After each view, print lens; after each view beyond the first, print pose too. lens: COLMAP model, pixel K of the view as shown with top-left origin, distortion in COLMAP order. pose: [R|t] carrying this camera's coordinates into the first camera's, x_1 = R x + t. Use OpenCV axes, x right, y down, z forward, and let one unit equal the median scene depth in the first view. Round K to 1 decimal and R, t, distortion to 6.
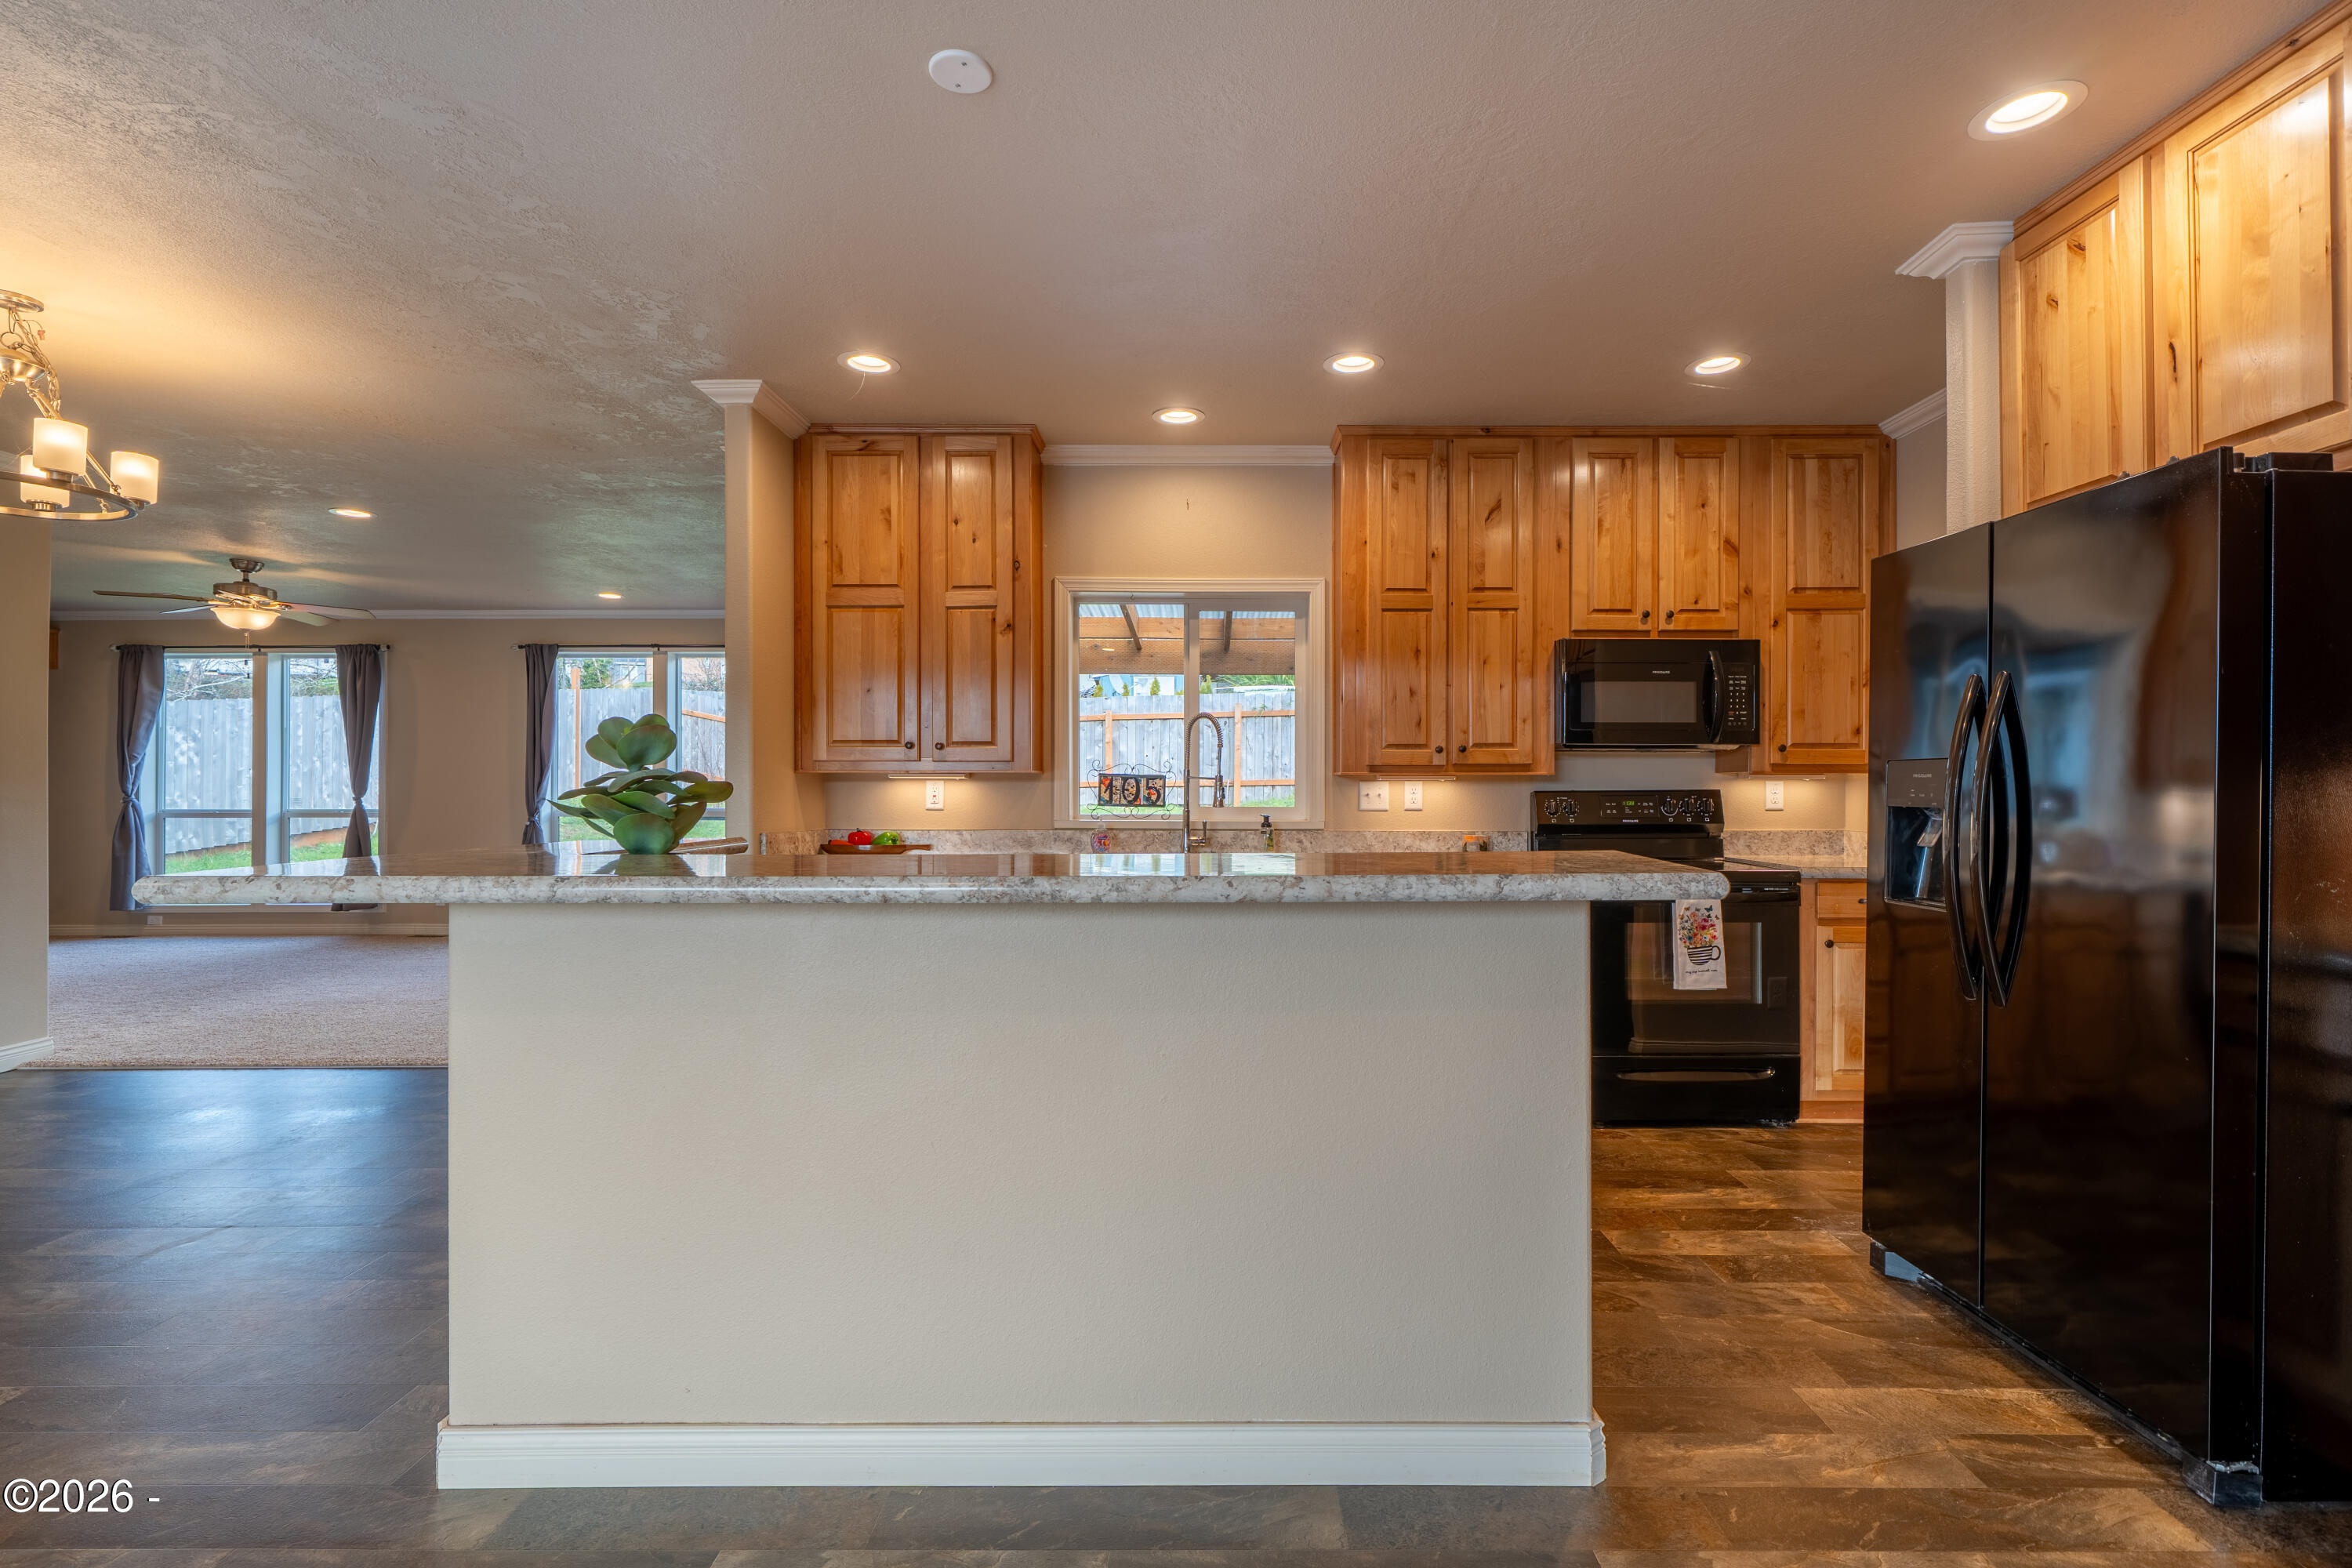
lens RADIAL K [[1087.2, 0, 1218.3], [0, 1087.2, 789.8], [0, 0, 1]] dist [-0.000970, -0.000072]
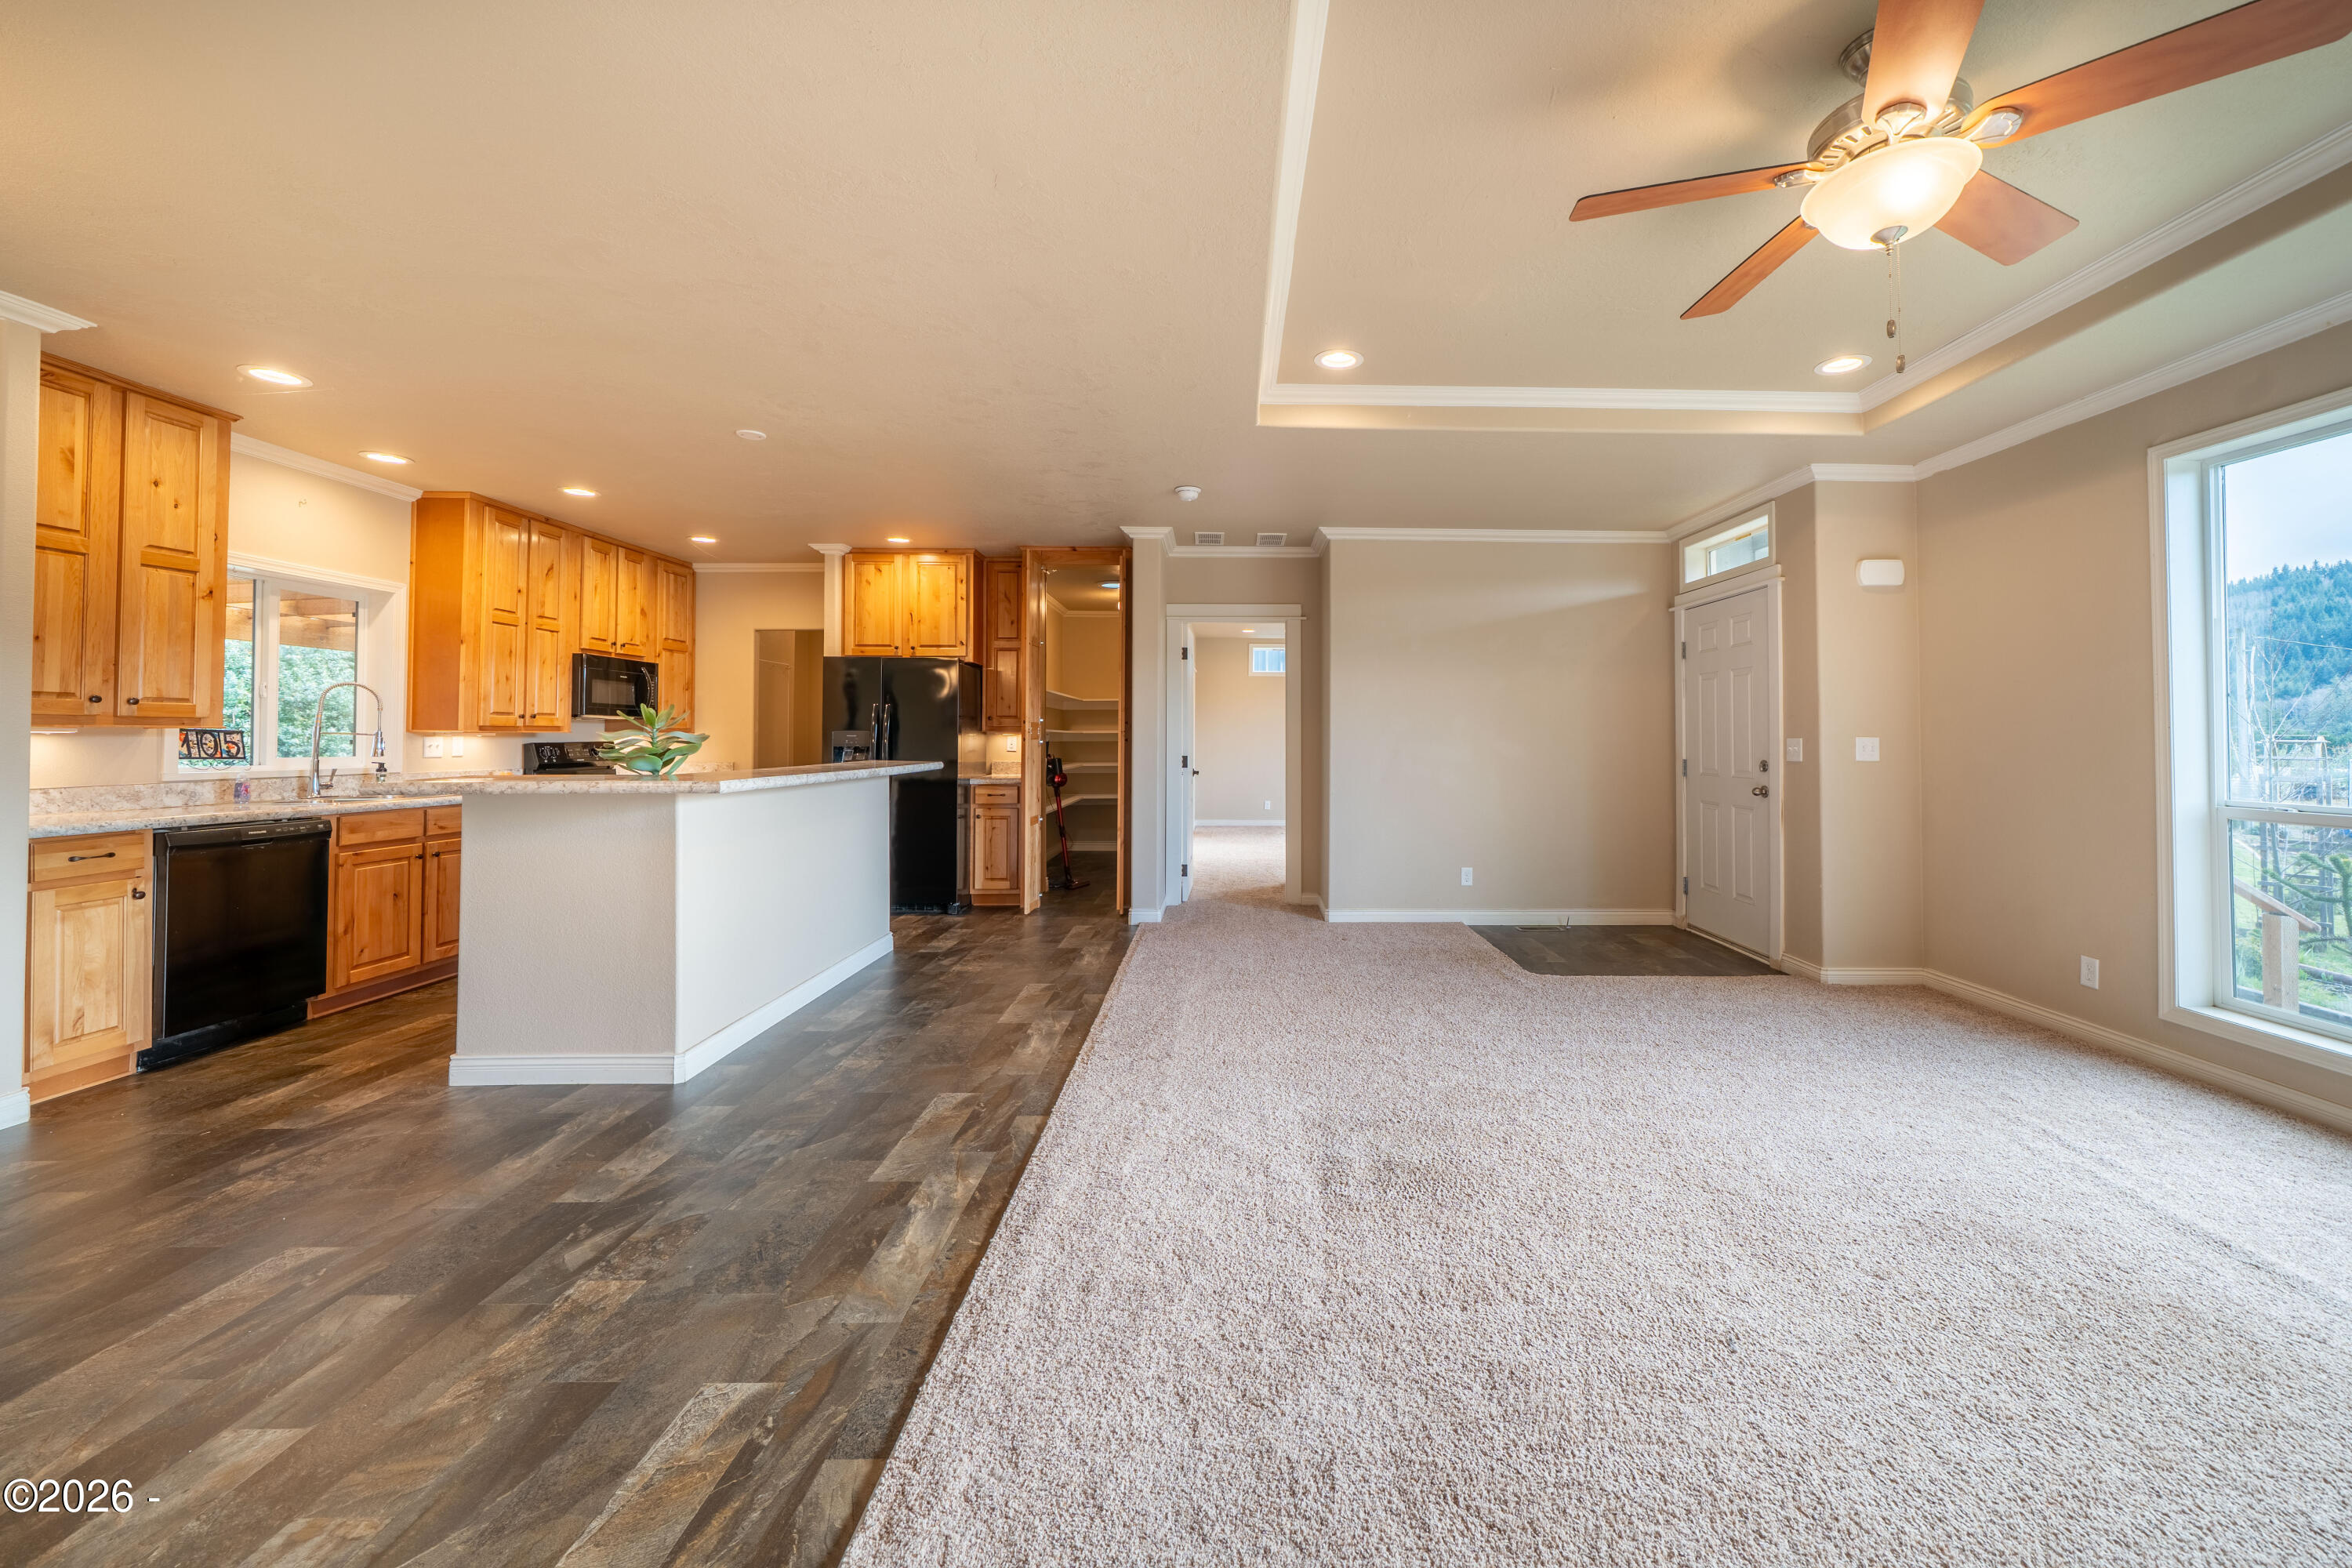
lens RADIAL K [[889.9, 0, 1247.1], [0, 889.9, 721.7], [0, 0, 1]] dist [-0.000217, -0.000648]
pose [[-0.018252, 0.018579, 0.999661, -1.083402], [0.004832, 0.999817, -0.018494, -0.000846], [-0.999822, 0.004493, -0.018338, -0.015392]]
